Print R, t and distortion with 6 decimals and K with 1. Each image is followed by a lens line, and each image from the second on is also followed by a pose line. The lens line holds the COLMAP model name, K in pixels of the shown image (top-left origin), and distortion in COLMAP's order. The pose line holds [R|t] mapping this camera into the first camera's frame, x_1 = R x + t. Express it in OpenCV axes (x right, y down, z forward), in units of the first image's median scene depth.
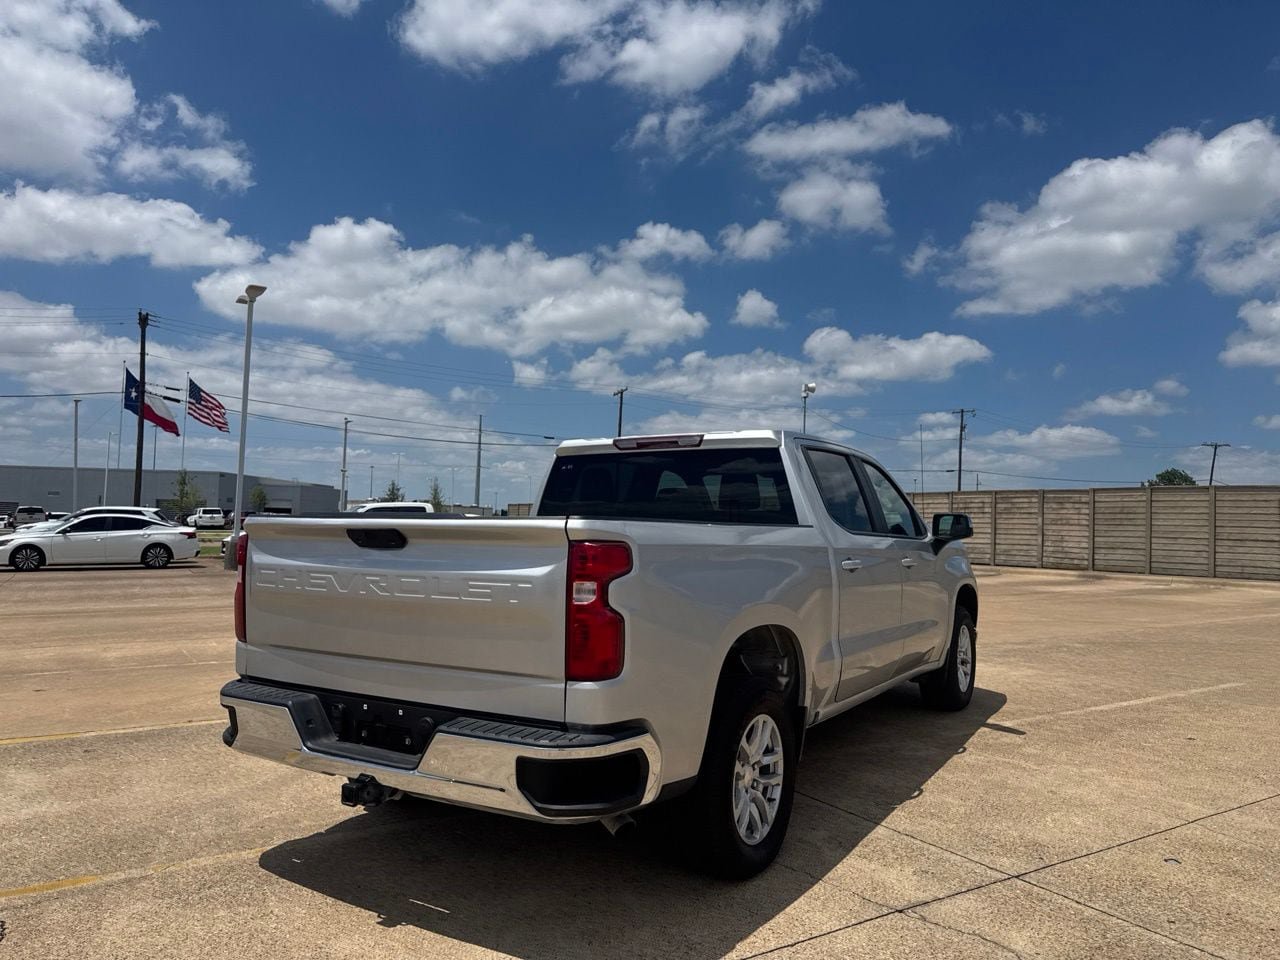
lens RADIAL K [[921.7, 0, 663.4], [0, 921.7, 529.9], [0, 0, 1]] dist [0.058850, -0.068554]
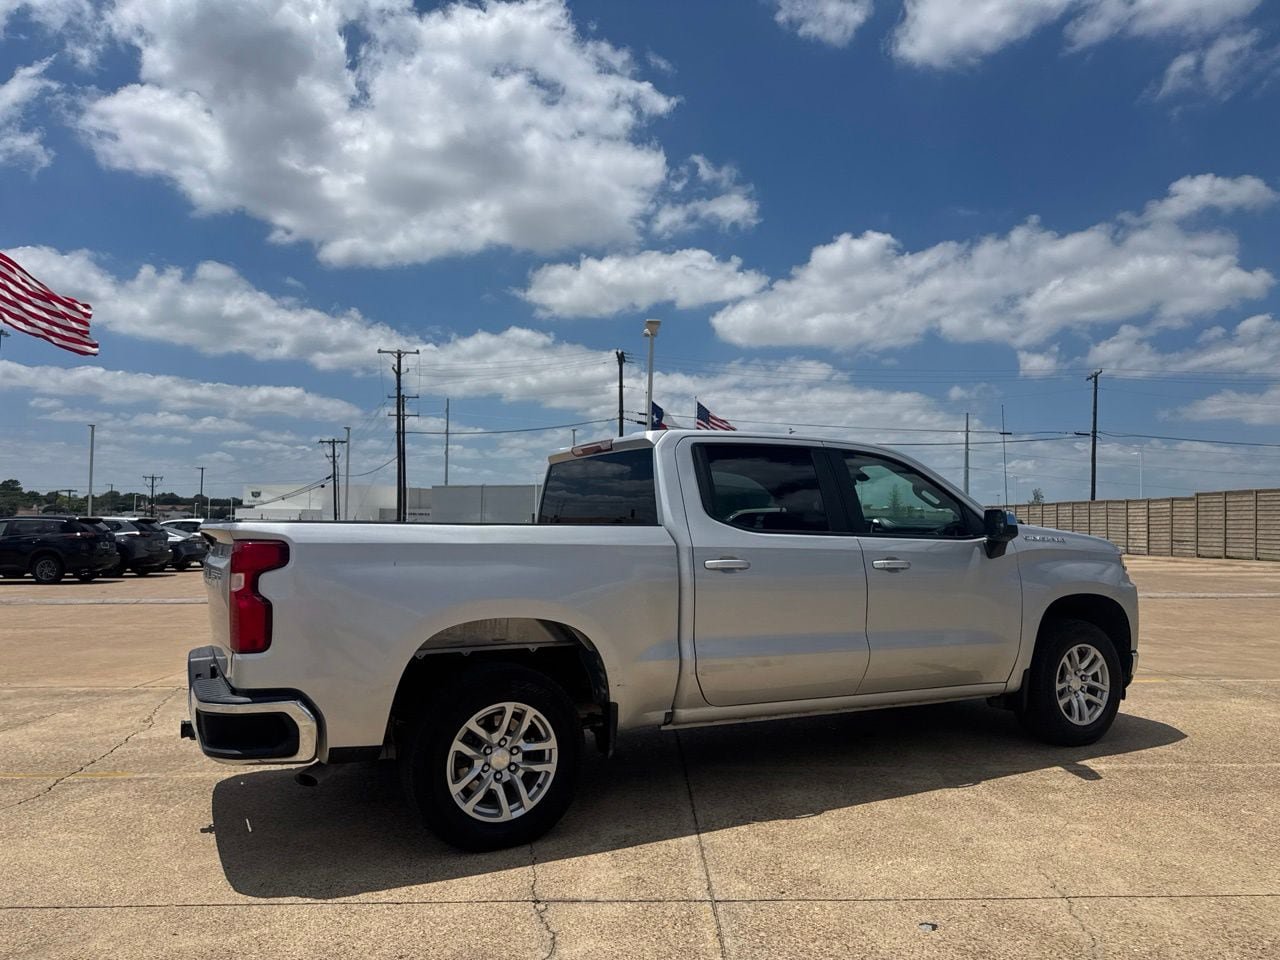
lens RADIAL K [[928.4, 0, 655.3], [0, 928.4, 515.9], [0, 0, 1]] dist [0.065720, -0.095119]
pose [[0.849342, -0.018099, -0.527532, 0.033207], [0.007687, 0.999730, -0.021922, 0.000285], [0.527787, 0.014564, 0.849252, 0.006665]]
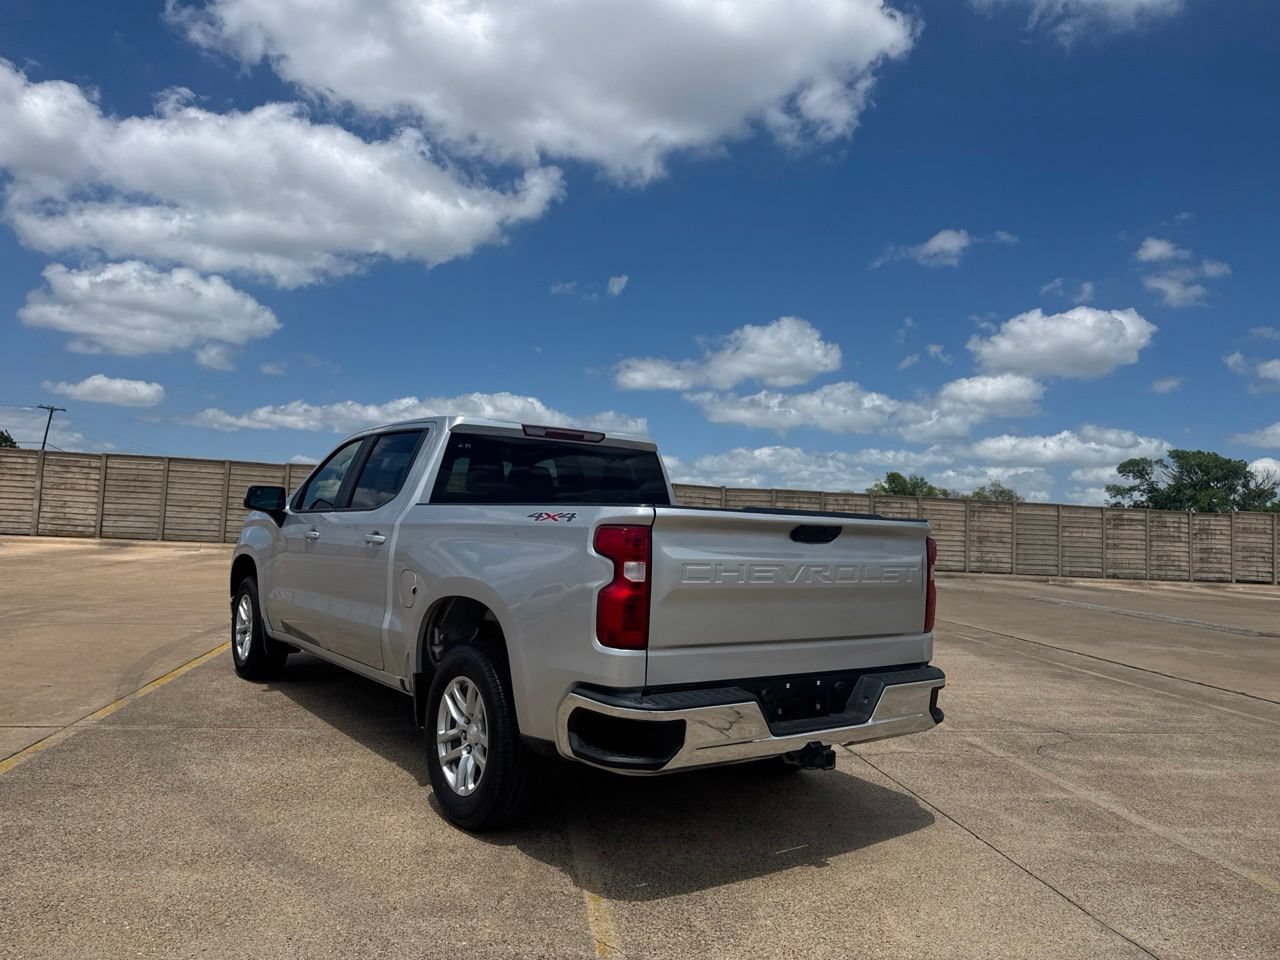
lens RADIAL K [[904.5, 0, 641.5], [0, 904.5, 509.1], [0, 0, 1]] dist [0.064722, -0.089860]
pose [[0.366484, 0.014857, 0.930306, -0.049808], [-0.032382, 0.999470, -0.003205, -0.000372], [-0.929861, -0.028951, 0.366771, 0.027709]]
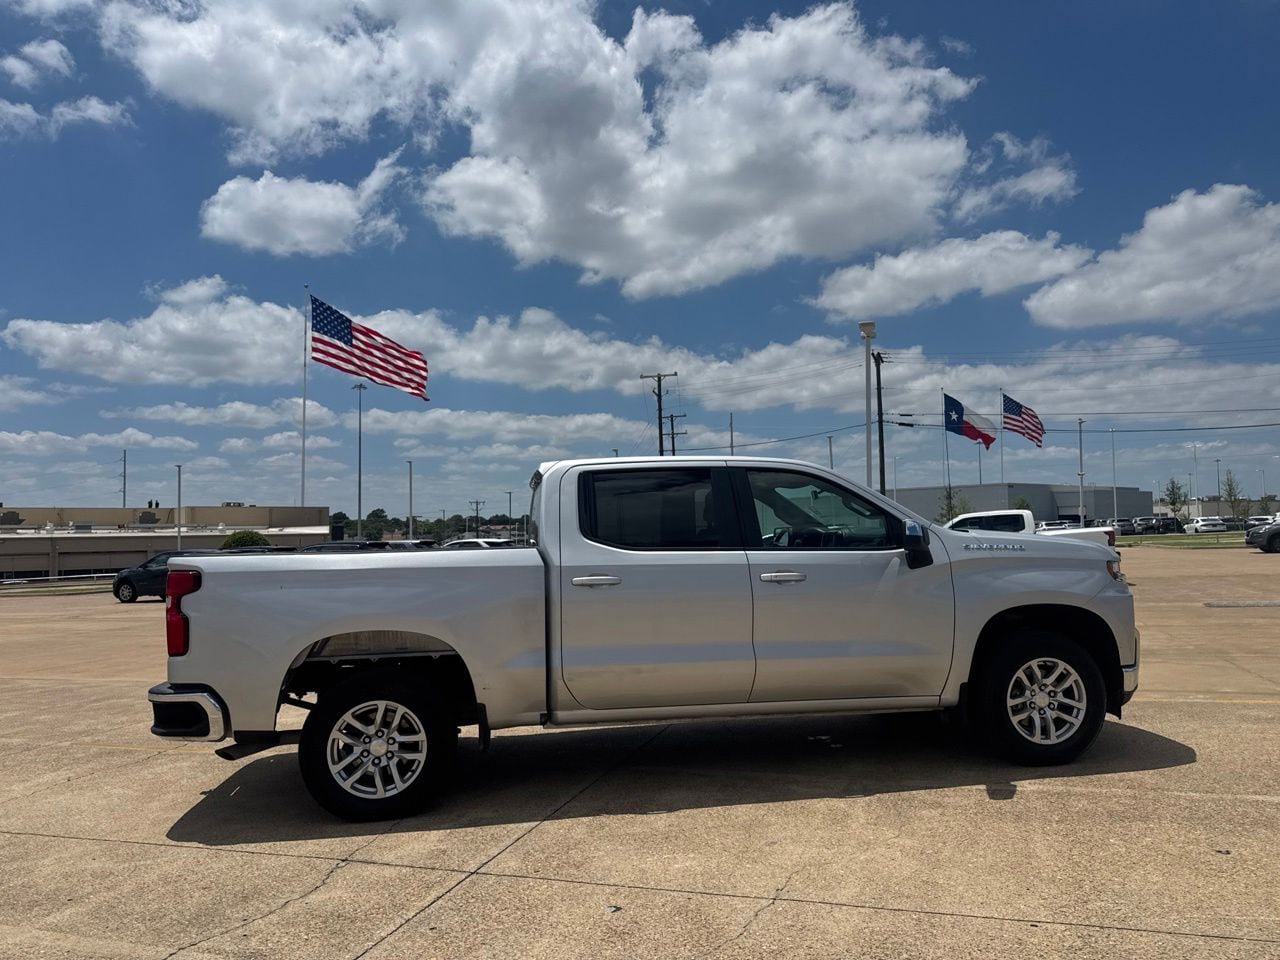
lens RADIAL K [[928.4, 0, 655.3], [0, 928.4, 515.9], [0, 0, 1]] dist [0.065720, -0.095119]
pose [[0.623969, -0.051356, -0.779759, 0.055405], [0.035061, 0.998673, -0.037718, 0.000188], [0.780662, -0.003804, 0.624942, 0.019350]]
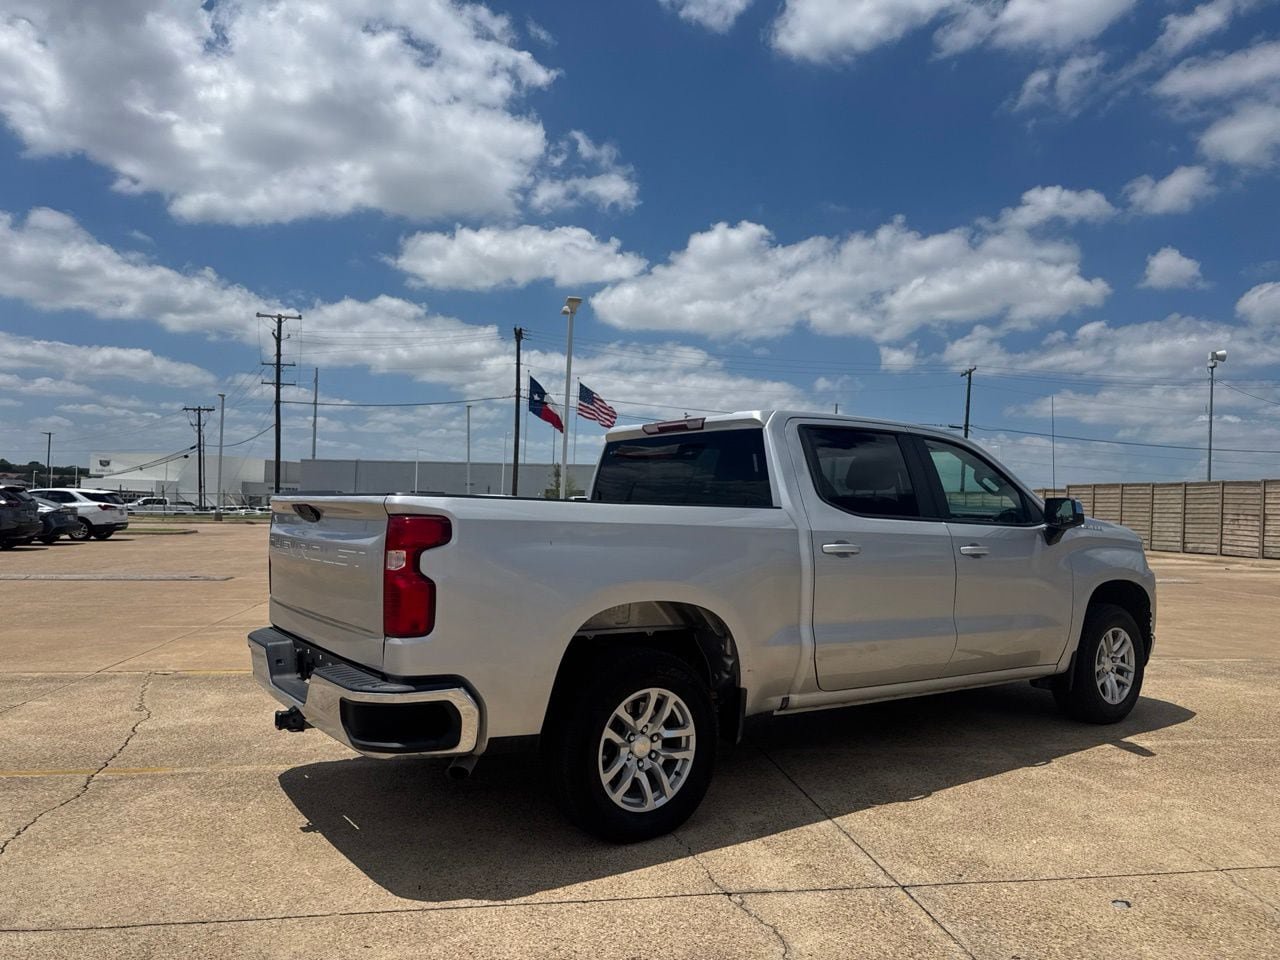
lens RADIAL K [[928.4, 0, 655.3], [0, 928.4, 515.9], [0, 0, 1]] dist [0.065720, -0.095119]
pose [[0.917062, 0.008228, -0.398660, 0.020852], [-0.010012, 0.999947, -0.002393, 0.000413], [0.398619, 0.006186, 0.917096, 0.001981]]
